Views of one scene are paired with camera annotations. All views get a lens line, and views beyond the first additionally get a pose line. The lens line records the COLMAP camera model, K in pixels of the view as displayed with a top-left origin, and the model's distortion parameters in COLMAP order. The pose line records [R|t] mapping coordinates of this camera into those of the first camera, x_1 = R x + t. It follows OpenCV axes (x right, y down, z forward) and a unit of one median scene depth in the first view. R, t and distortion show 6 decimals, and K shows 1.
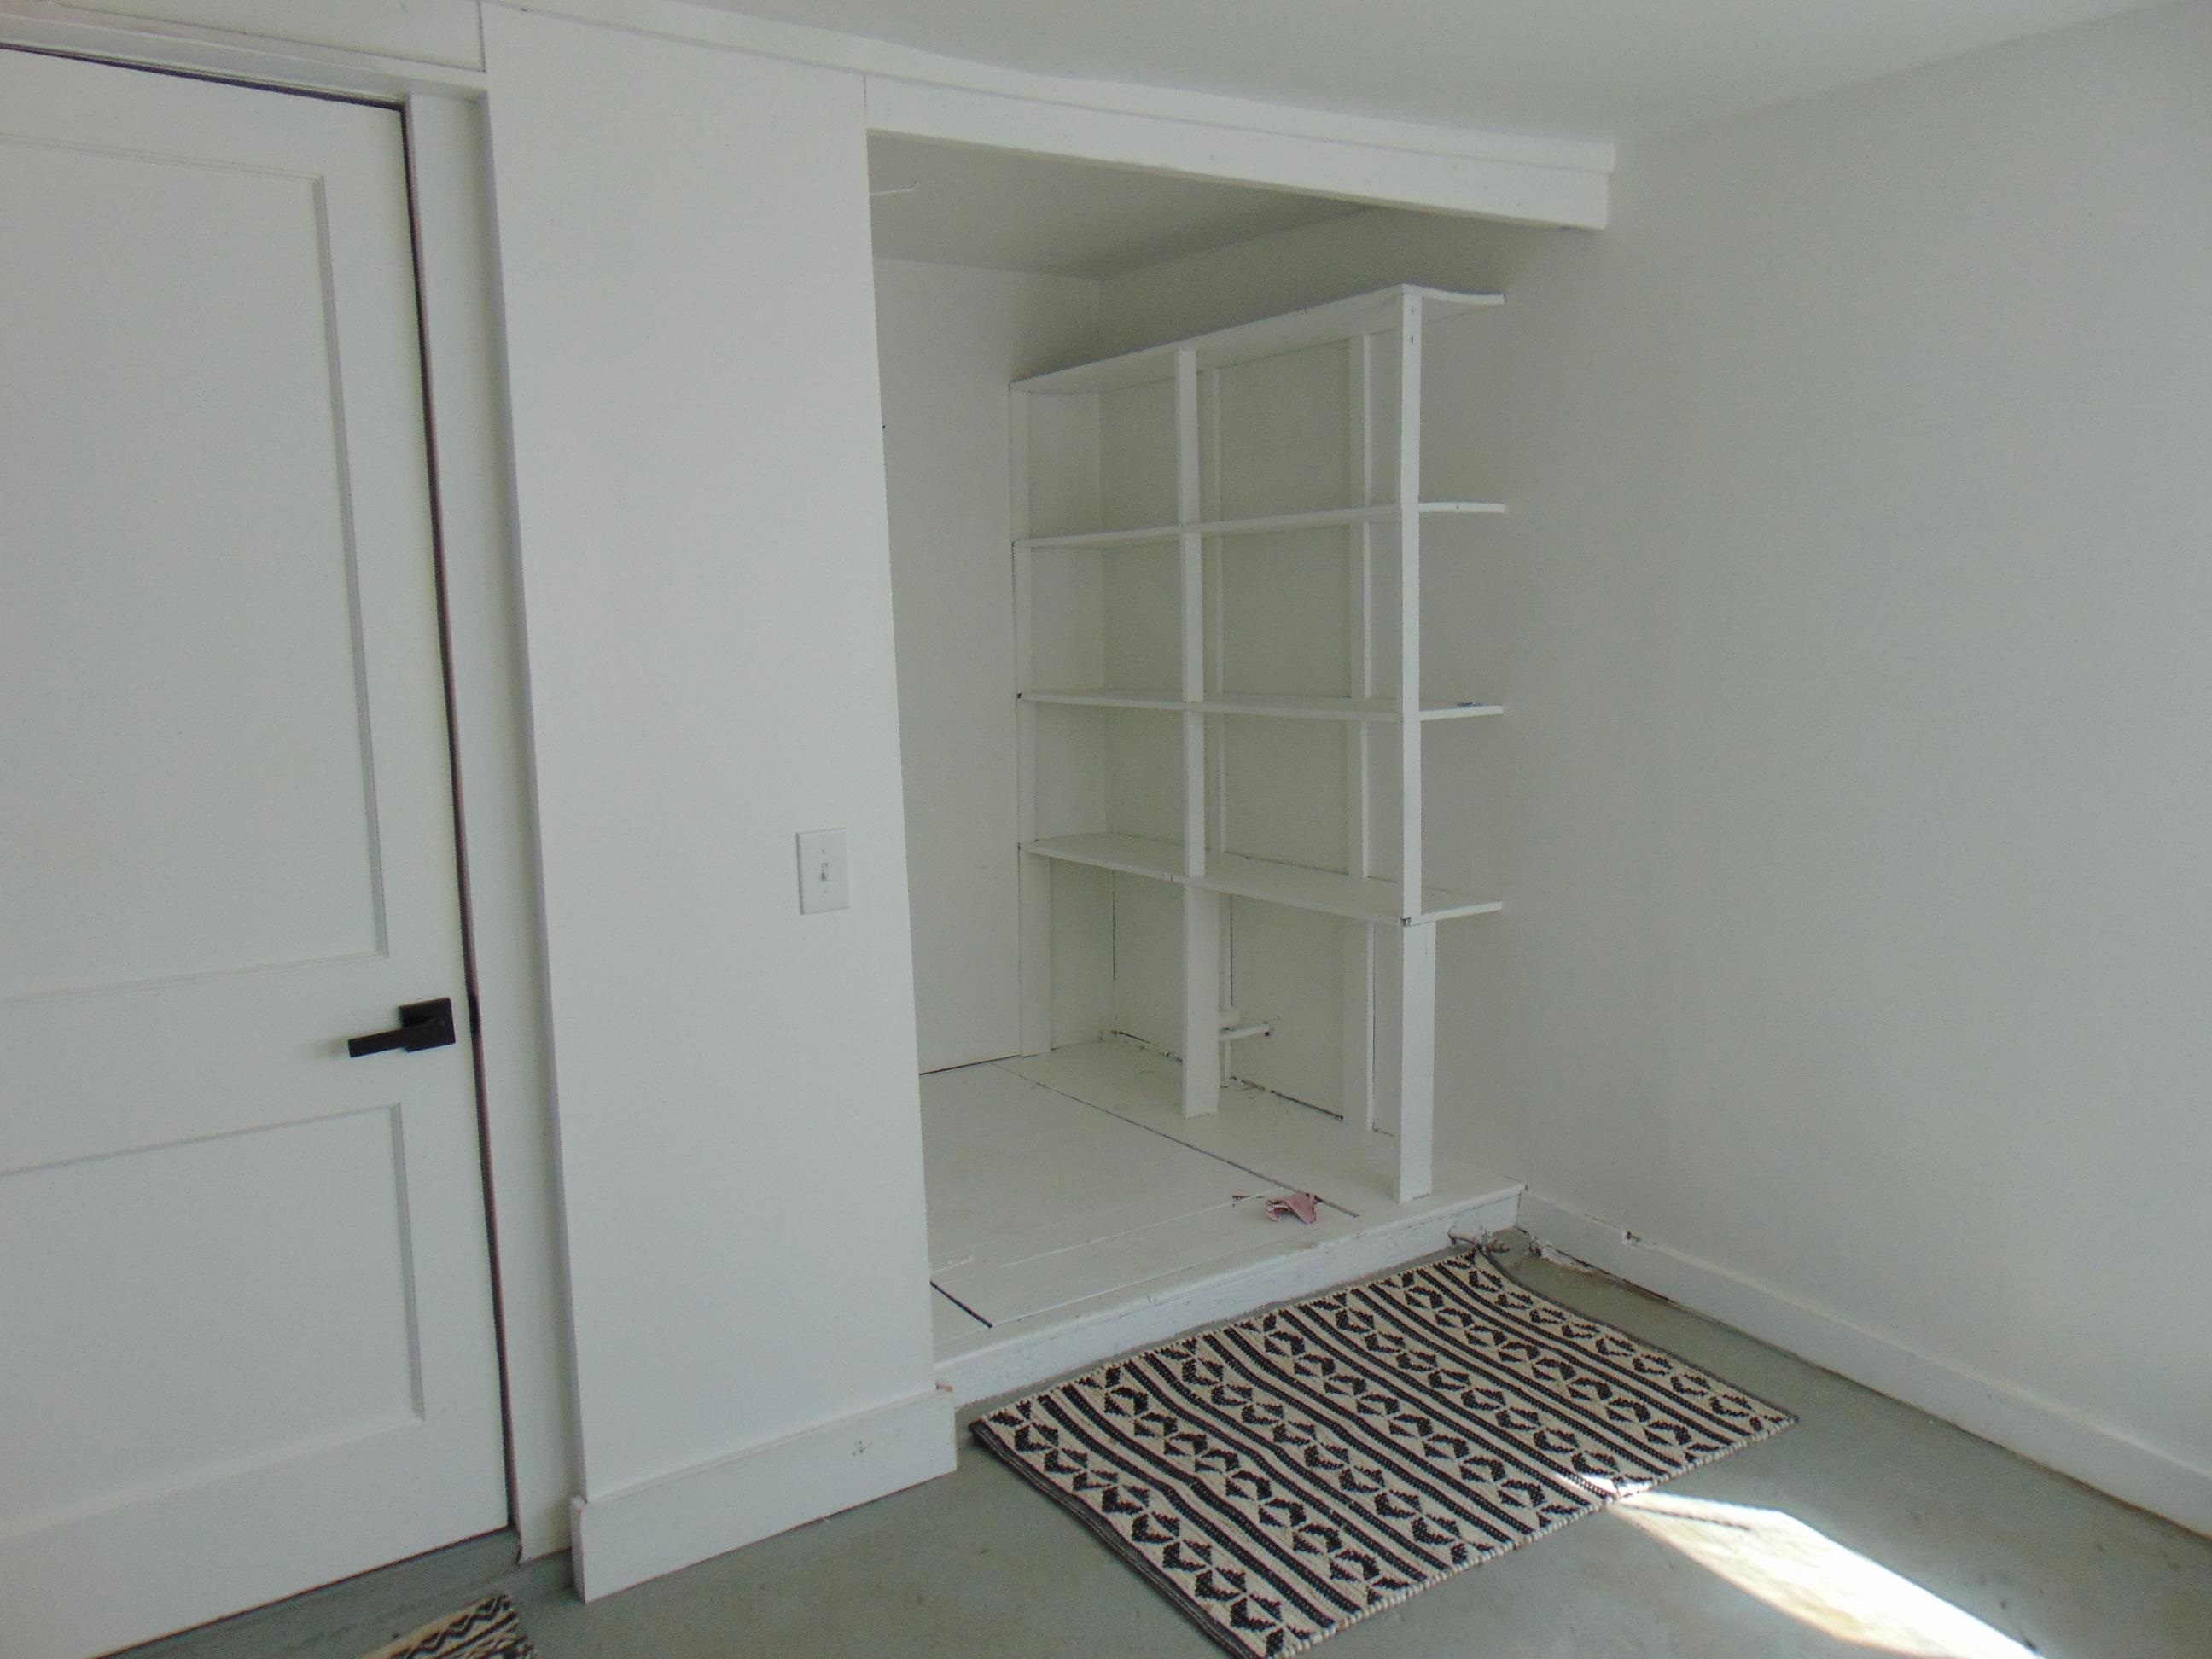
lens RADIAL K [[1656.8, 0, 1092.6], [0, 1656.8, 874.5], [0, 0, 1]] dist [-0.031145, 0.071046]
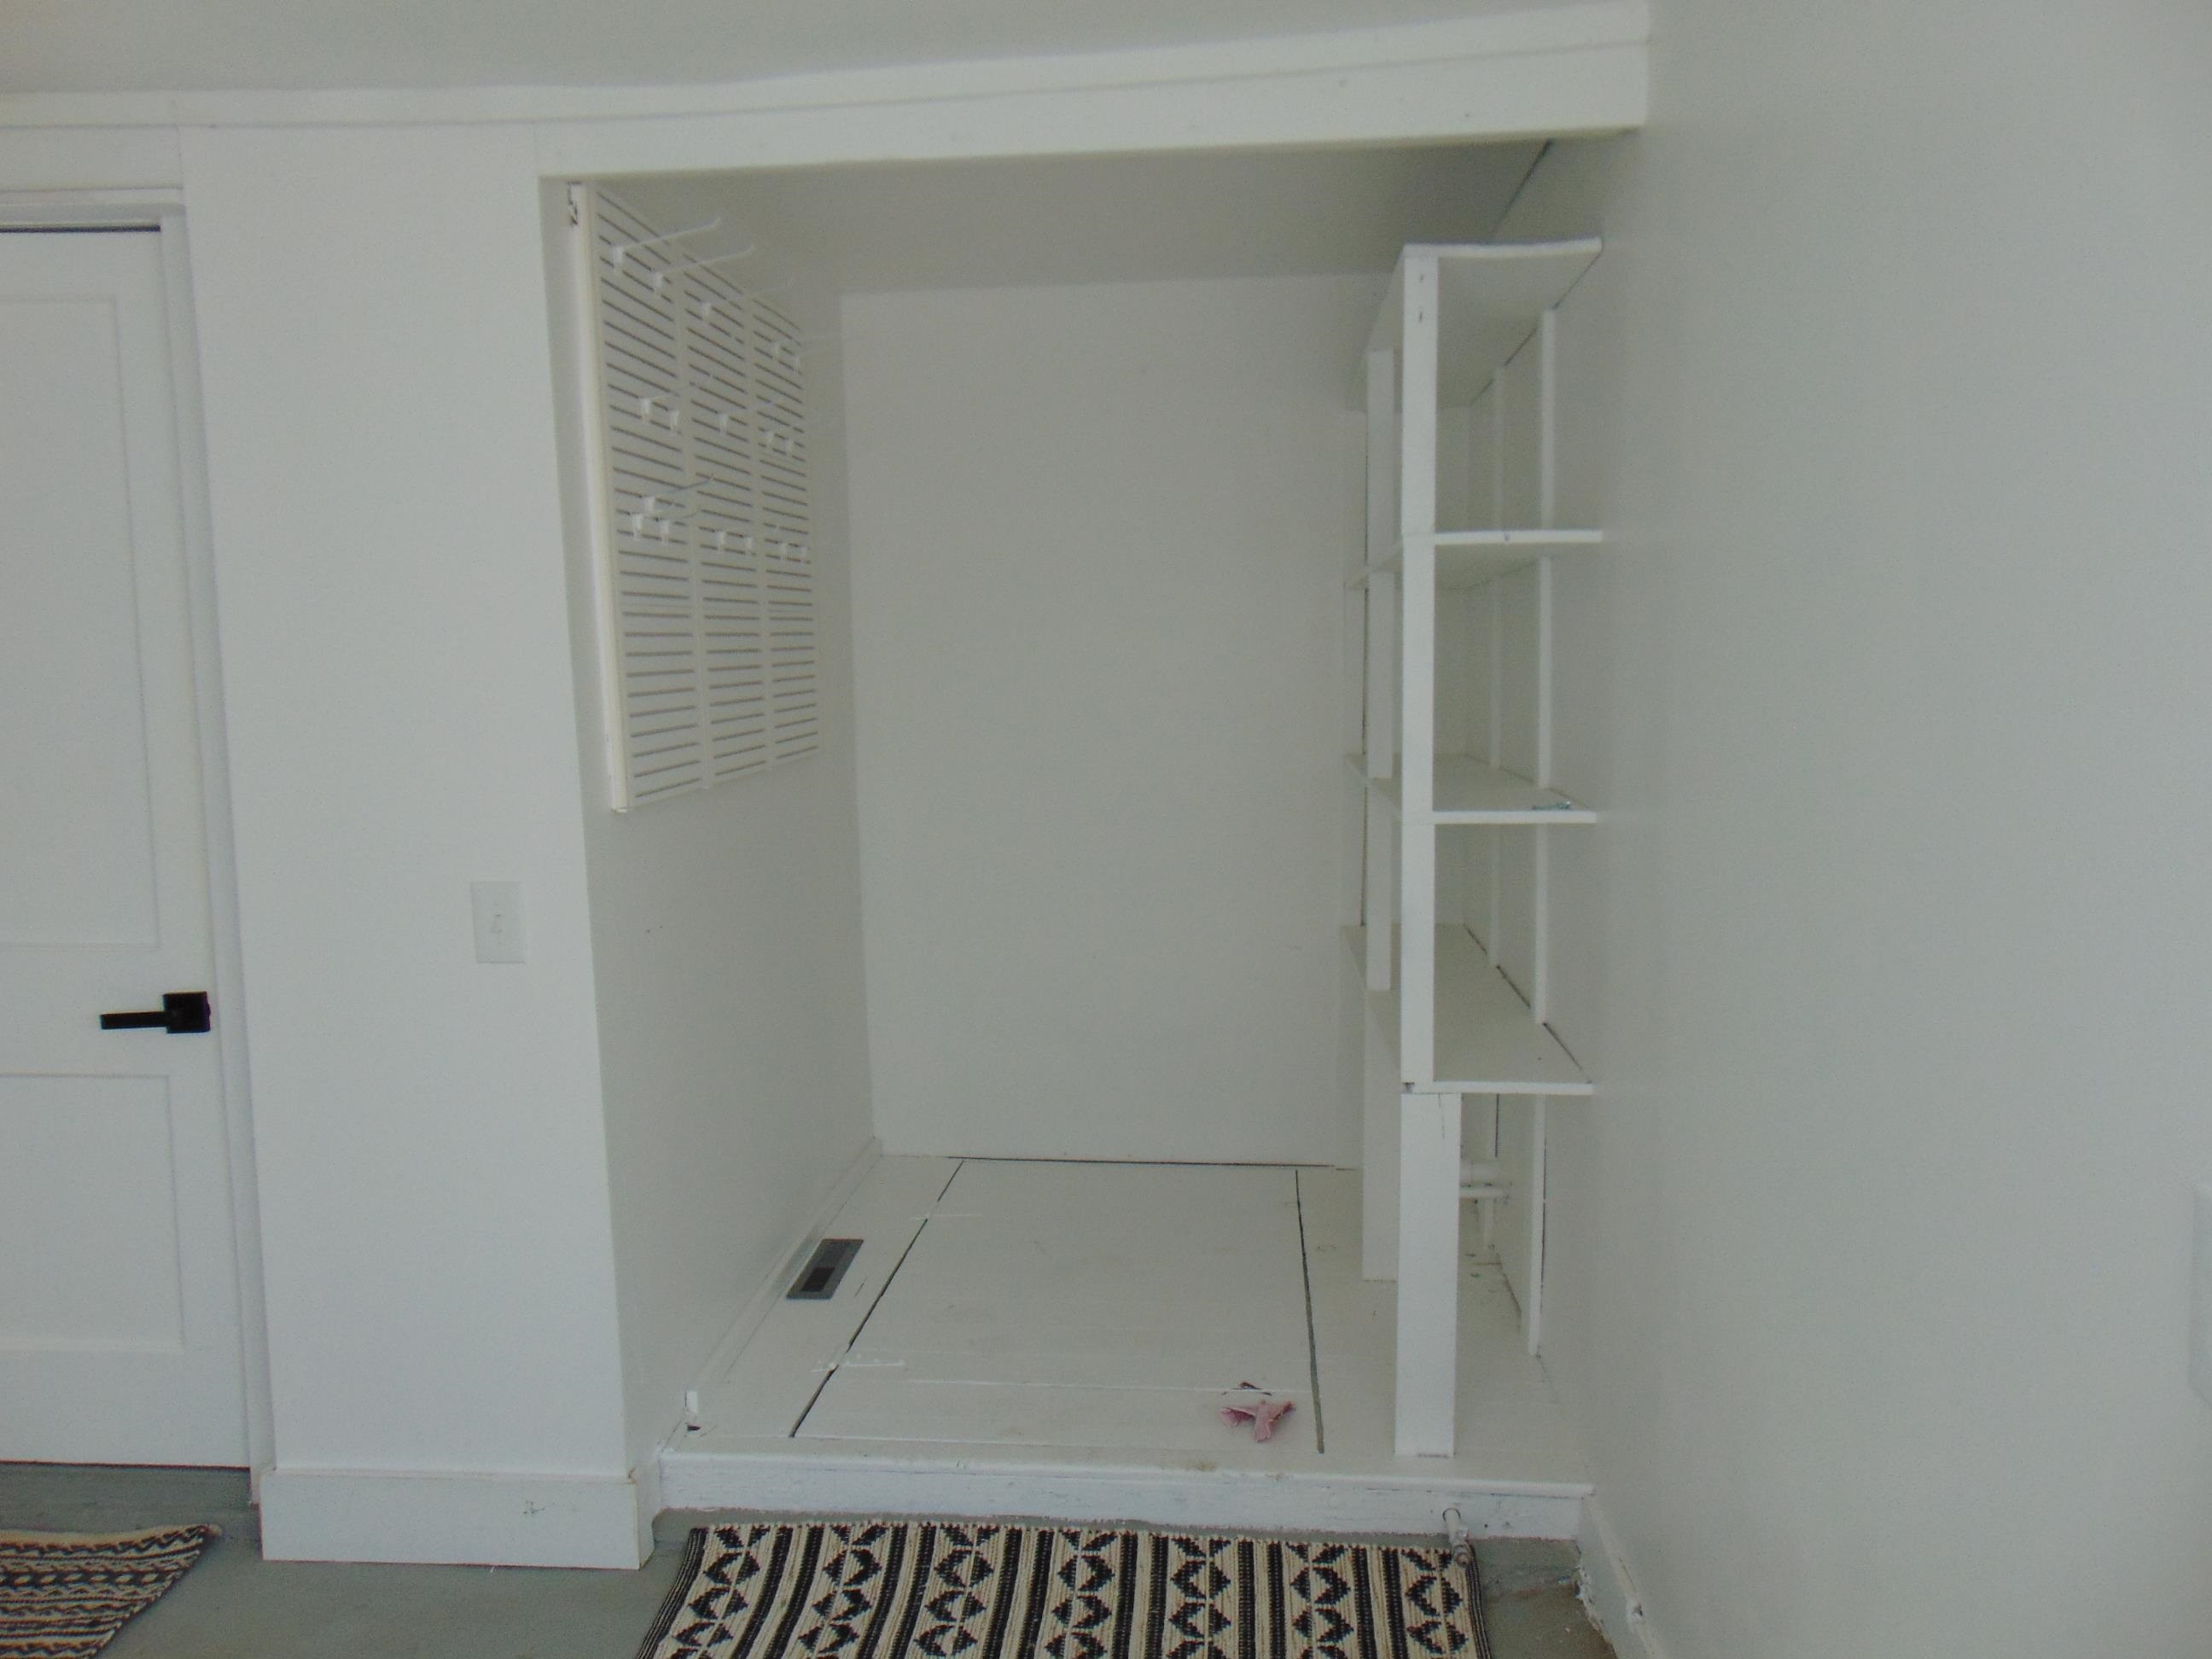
lens RADIAL K [[1656.8, 0, 1062.8], [0, 1656.8, 858.3], [0, 0, 1]] dist [-0.031145, 0.071046]
pose [[0.782545, 0.098680, -0.614724, 0.574775], [-0.112083, 0.993557, 0.016812, -0.077250], [0.612422, 0.055744, 0.788563, 0.337263]]
